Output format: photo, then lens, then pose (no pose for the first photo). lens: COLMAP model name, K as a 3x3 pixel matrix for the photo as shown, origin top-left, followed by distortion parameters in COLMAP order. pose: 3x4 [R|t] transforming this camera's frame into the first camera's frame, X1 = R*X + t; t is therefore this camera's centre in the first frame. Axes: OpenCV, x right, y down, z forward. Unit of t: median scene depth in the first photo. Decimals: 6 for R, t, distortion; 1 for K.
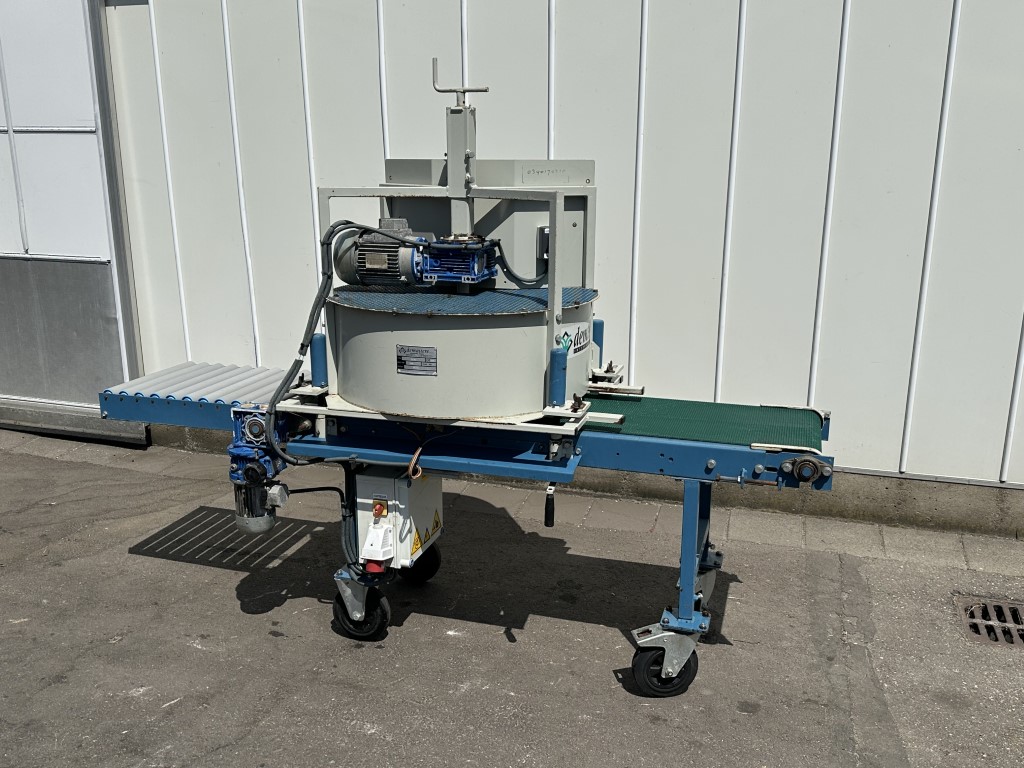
lens RADIAL K [[965.9, 0, 512.0], [0, 965.9, 384.0], [0, 0, 1]] dist [0.145802, -0.275402]
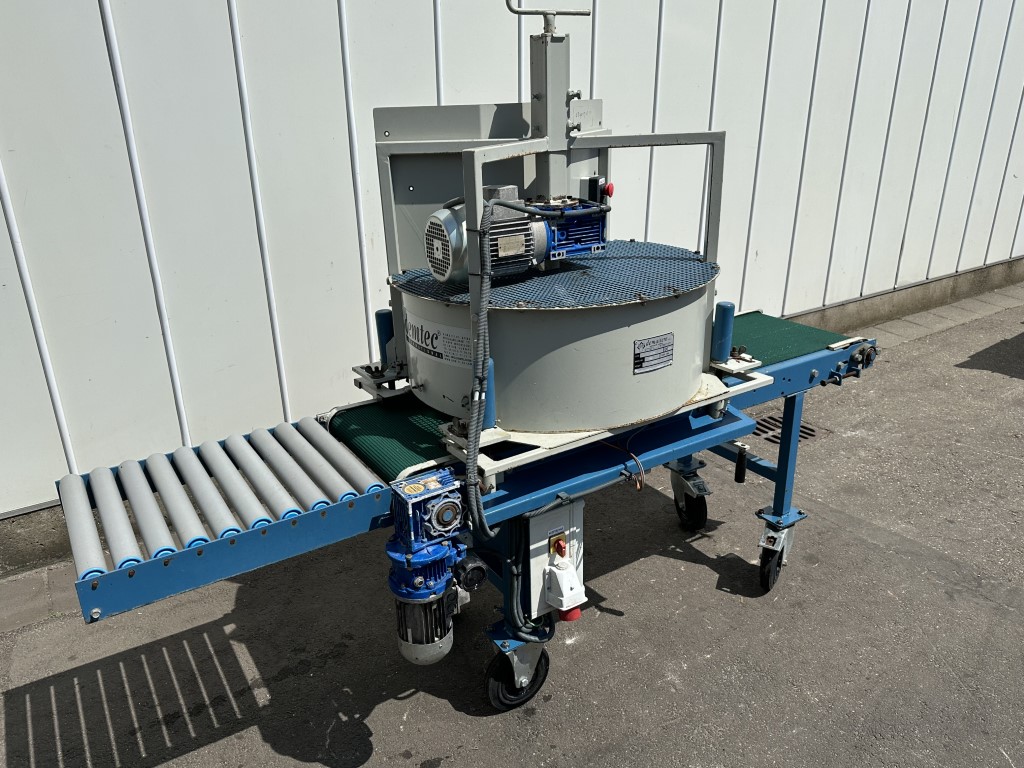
lens RADIAL K [[778.9, 0, 522.4], [0, 778.9, 380.3], [0, 0, 1]] dist [0.112906, -0.164681]
pose [[0.634068, -0.285439, 0.718667, -0.590282], [0.207447, 0.958100, 0.197509, -0.141475], [-0.744932, 0.023852, 0.666714, 0.576665]]
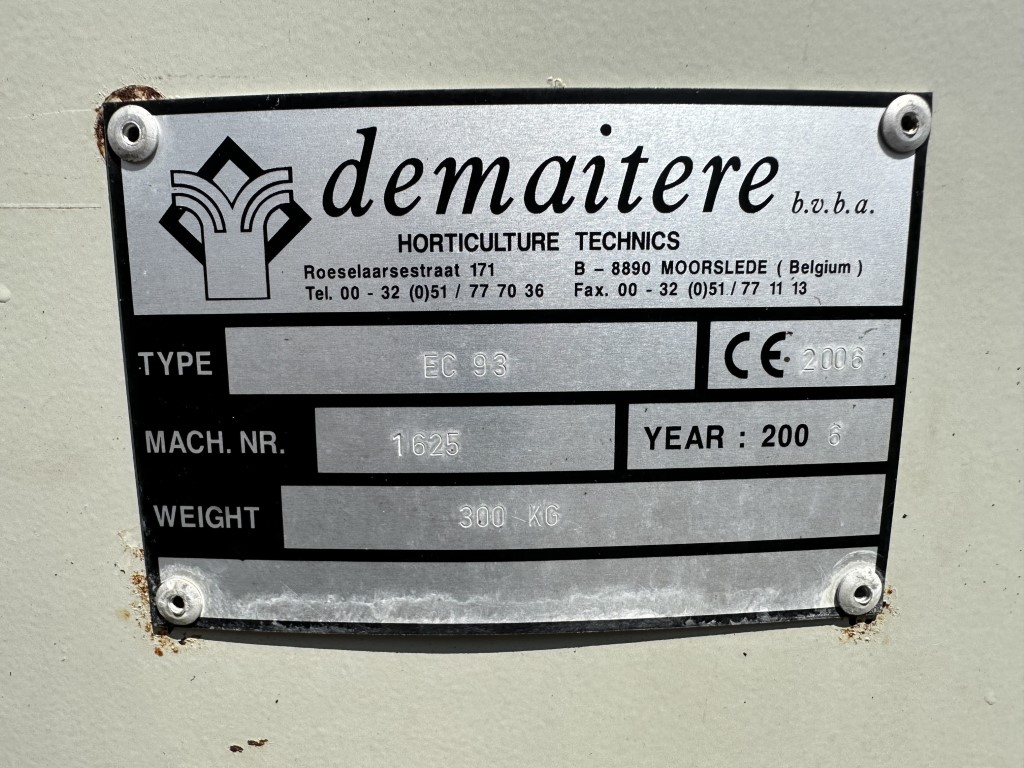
lens RADIAL K [[768.1, 0, 512.0], [0, 768.1, 384.0], [0, 0, 1]] dist [0.001220, 0.000318]
pose [[0.950652, -0.066049, 0.303146, -0.101087], [0.086938, 0.994643, -0.055923, -0.019552], [-0.297829, 0.079518, 0.951302, 0.864353]]
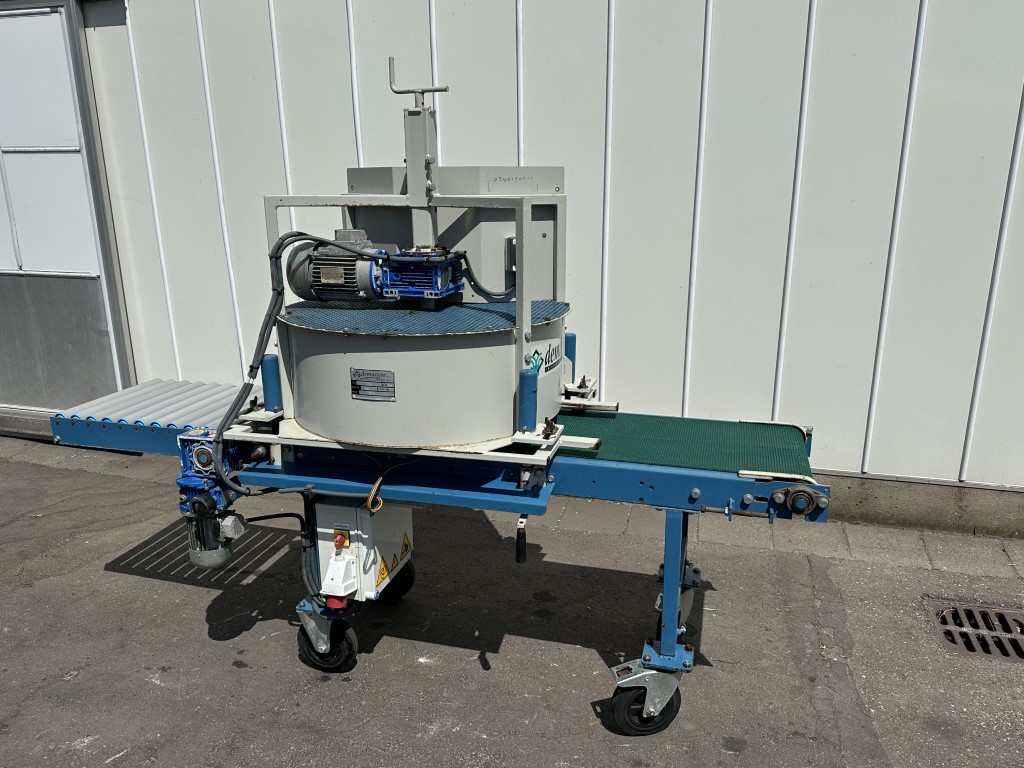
lens RADIAL K [[778.9, 0, 522.4], [0, 778.9, 380.3], [0, 0, 1]] dist [0.112906, -0.164681]
pose [[0.999479, -0.015257, 0.028438, 0.019478], [0.014809, 0.999764, 0.015874, -0.034582], [-0.028674, -0.015445, 0.999469, 0.235098]]
